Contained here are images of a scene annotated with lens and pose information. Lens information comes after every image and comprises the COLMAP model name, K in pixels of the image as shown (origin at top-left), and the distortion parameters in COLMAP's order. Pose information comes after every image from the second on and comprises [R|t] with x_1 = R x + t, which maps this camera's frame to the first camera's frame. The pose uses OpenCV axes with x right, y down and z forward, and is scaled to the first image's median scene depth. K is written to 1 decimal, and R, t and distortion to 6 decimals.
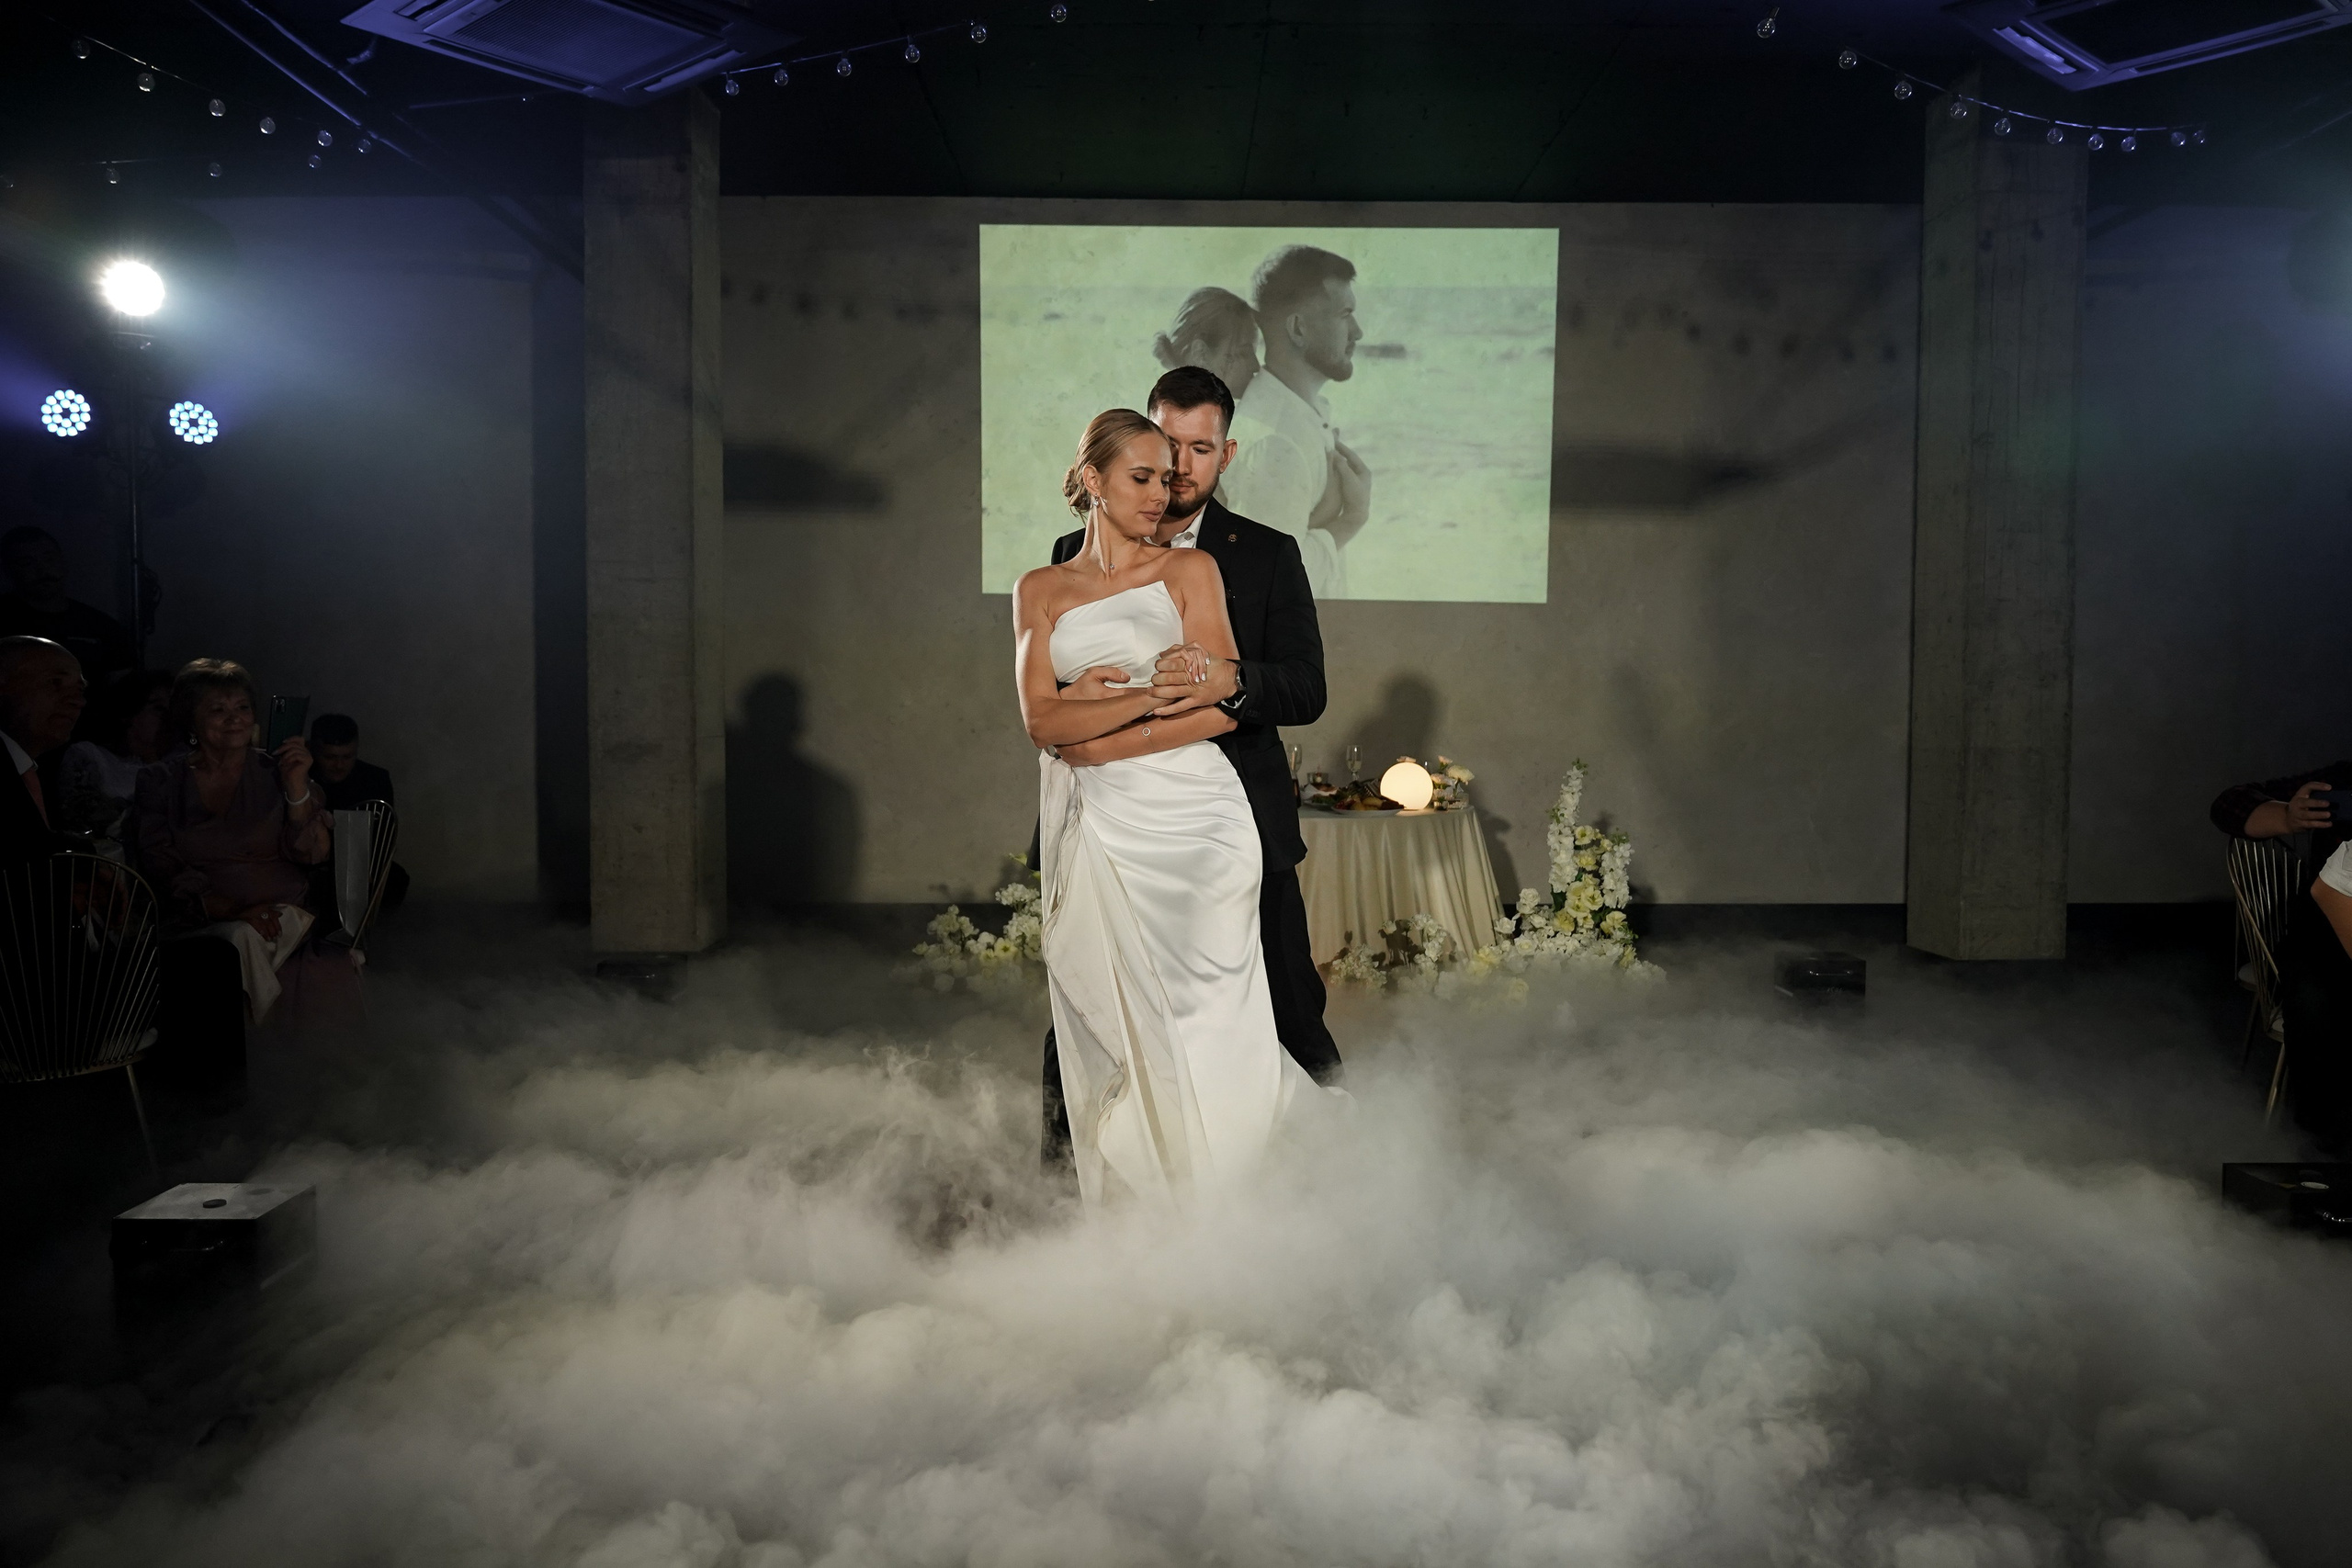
lens RADIAL K [[1684.8, 0, 1177.9], [0, 1684.8, 768.4], [0, 0, 1]] dist [0.002533, -0.000586]
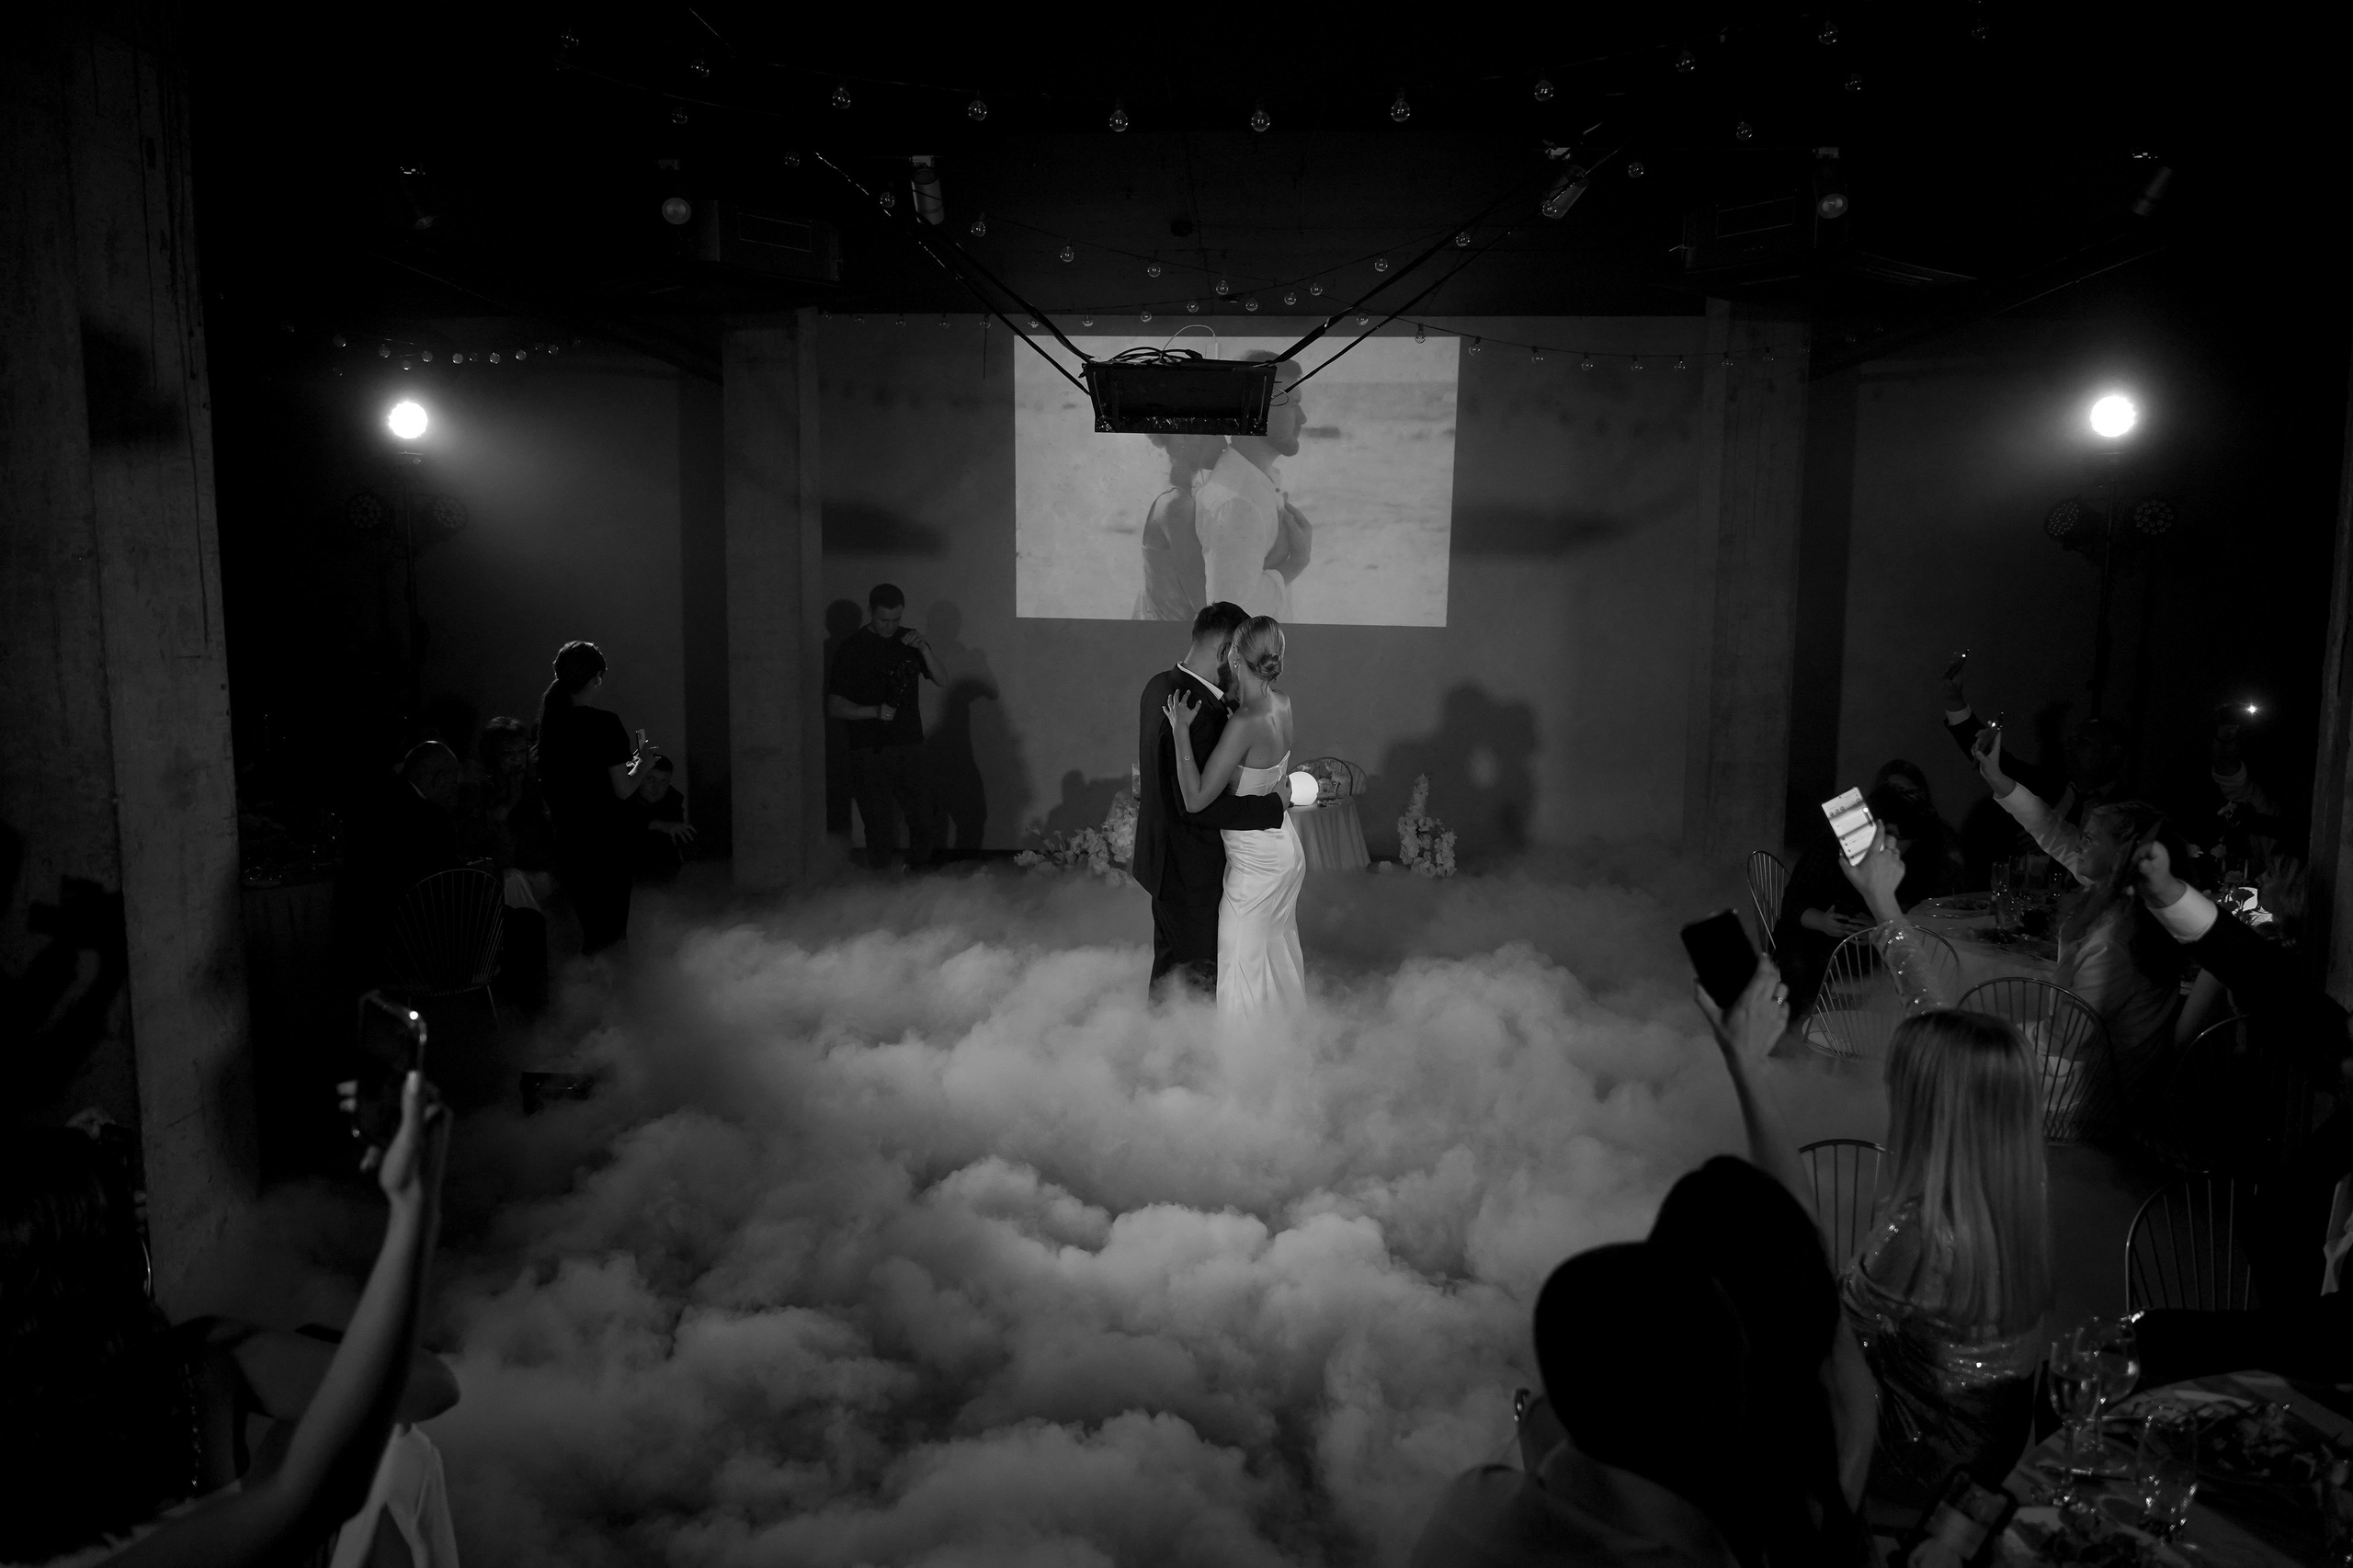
lens RADIAL K [[1636.0, 0, 1176.5], [0, 1636.0, 784.0], [0, 0, 1]] dist [-0.002683, -0.000392]
pose [[0.998716, 0.011713, -0.049288, 0.094456], [-0.007824, 0.996893, 0.078375, -0.095350], [0.050053, -0.077889, 0.995705, -0.358527]]
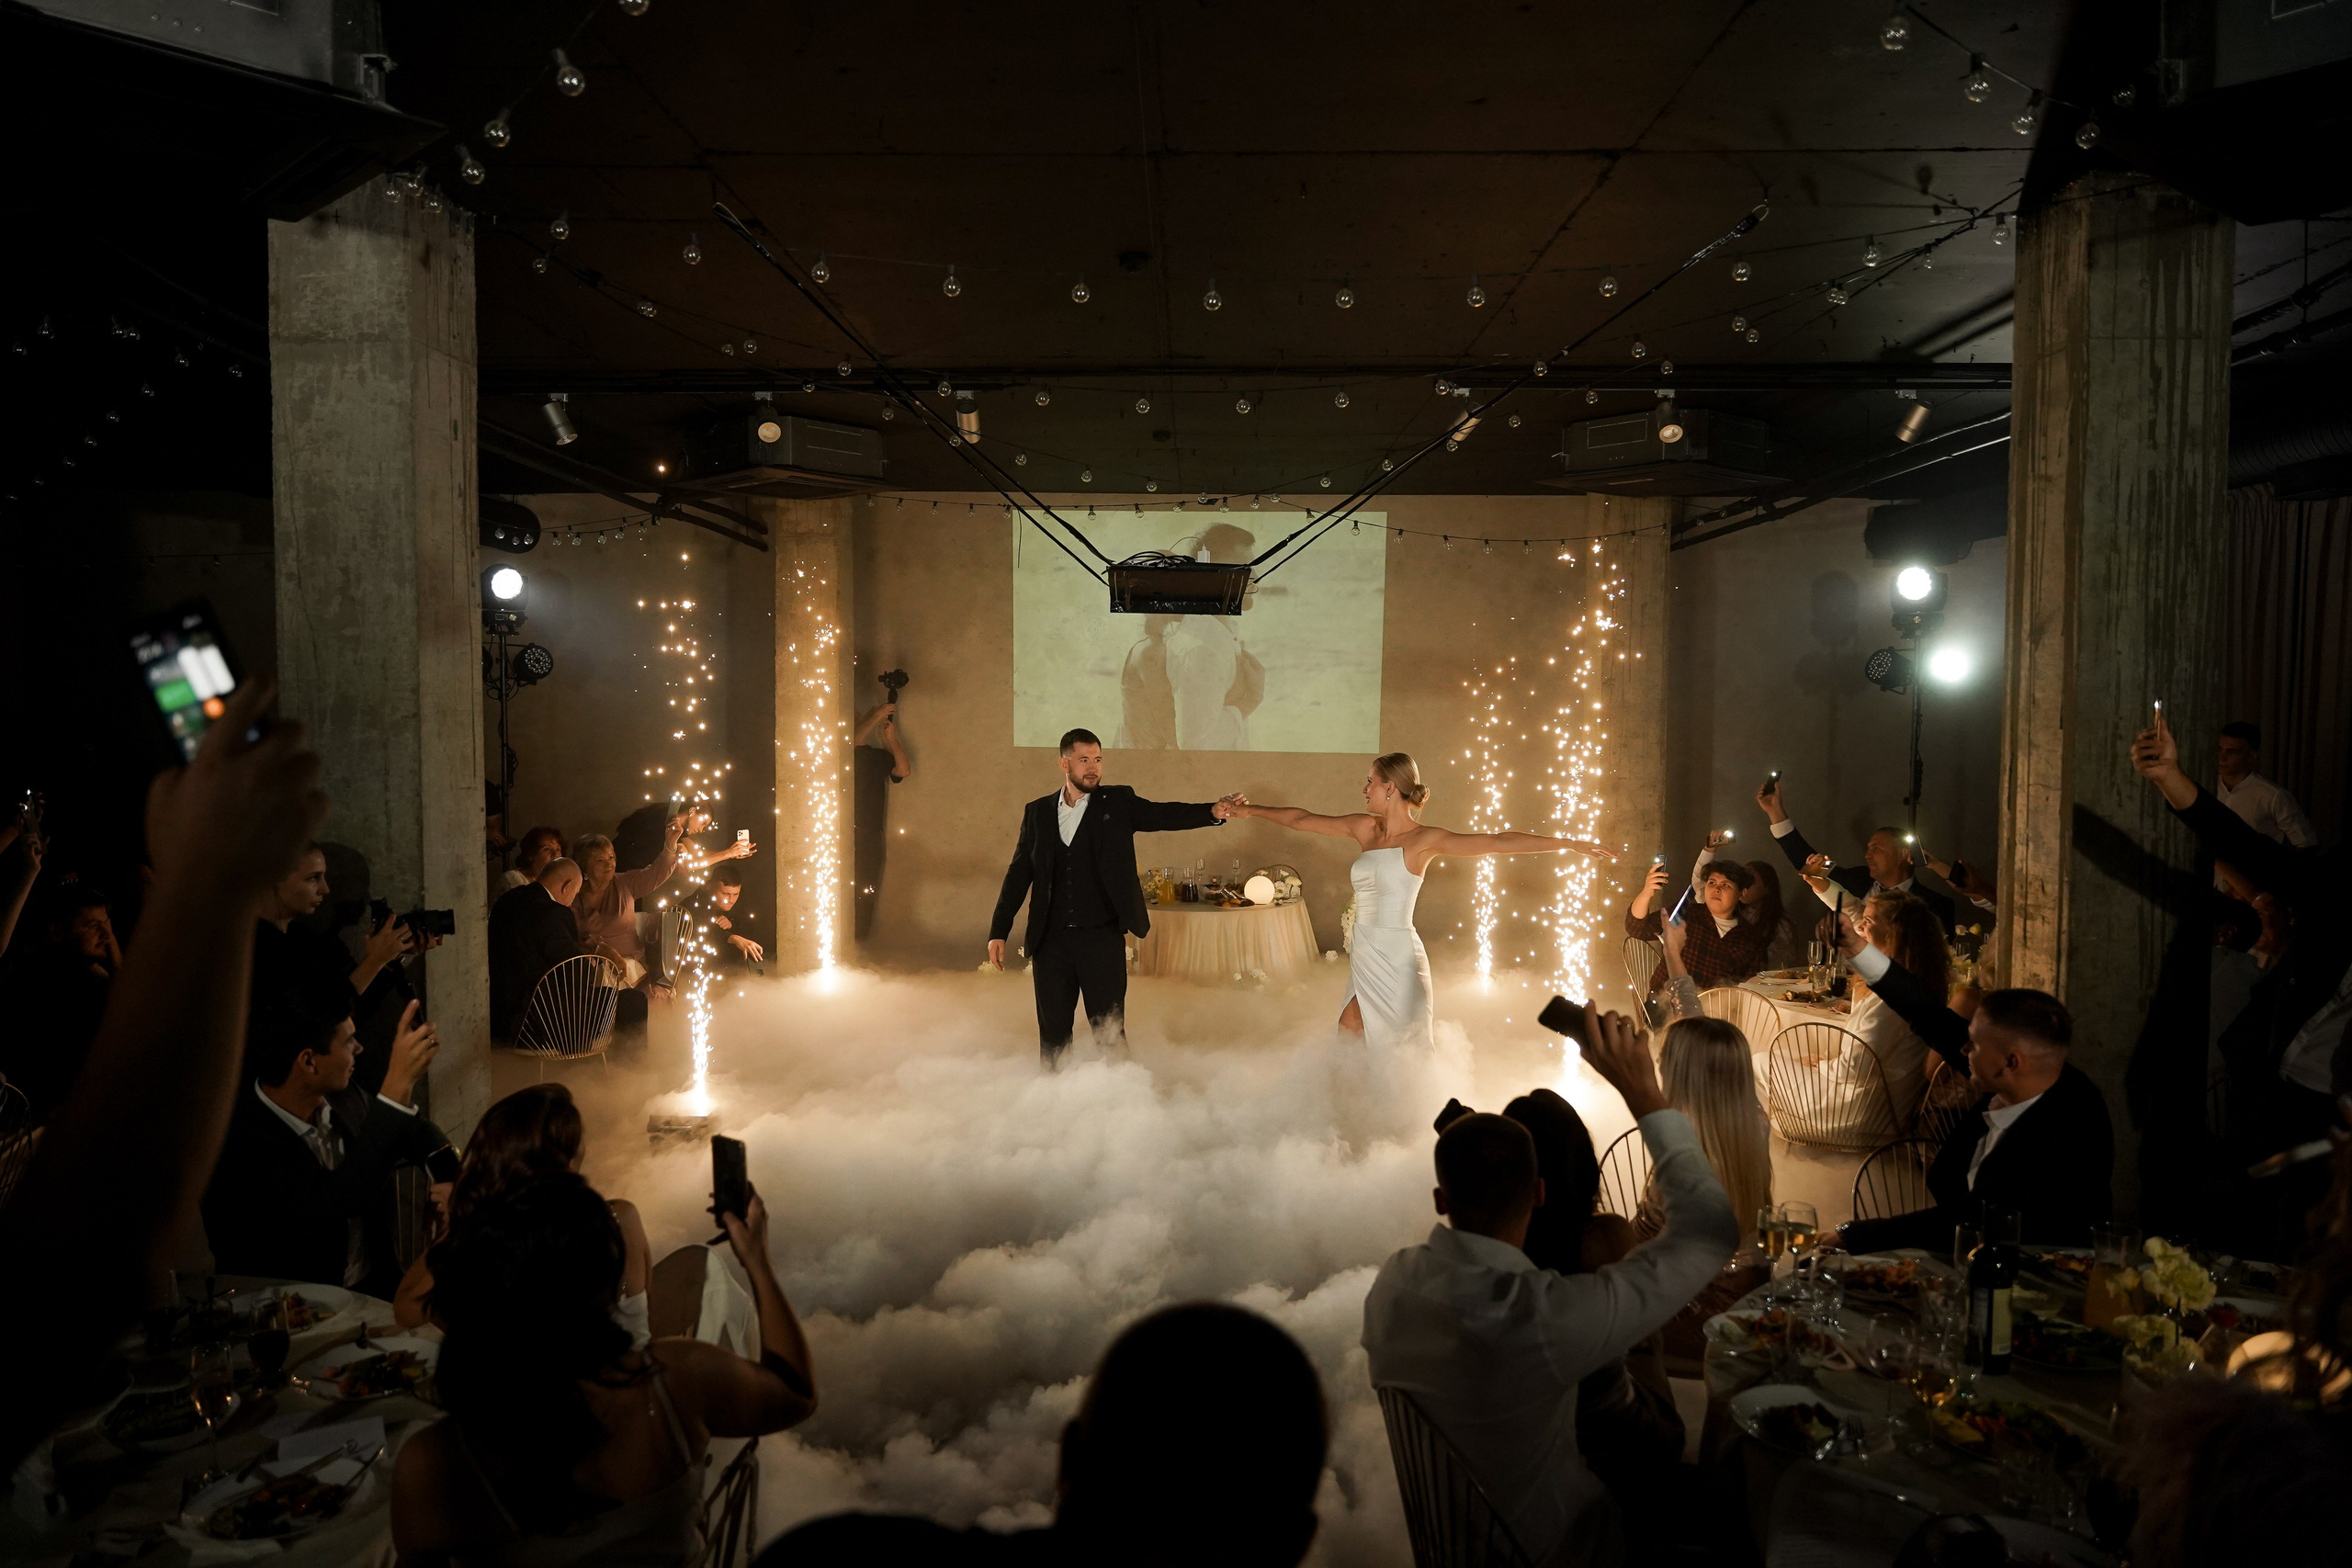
lens RADIAL K [[1532.3, 0, 1176.0], [0, 1532.3, 784.0], [0, 0, 1]] dist [-0.005652, -0.000786]
pose [[0.999812, 0.004431, -0.018897, 0.076232], [-0.004318, 0.999973, 0.006019, -0.099620], [0.018923, -0.005936, 0.999803, -0.515587]]
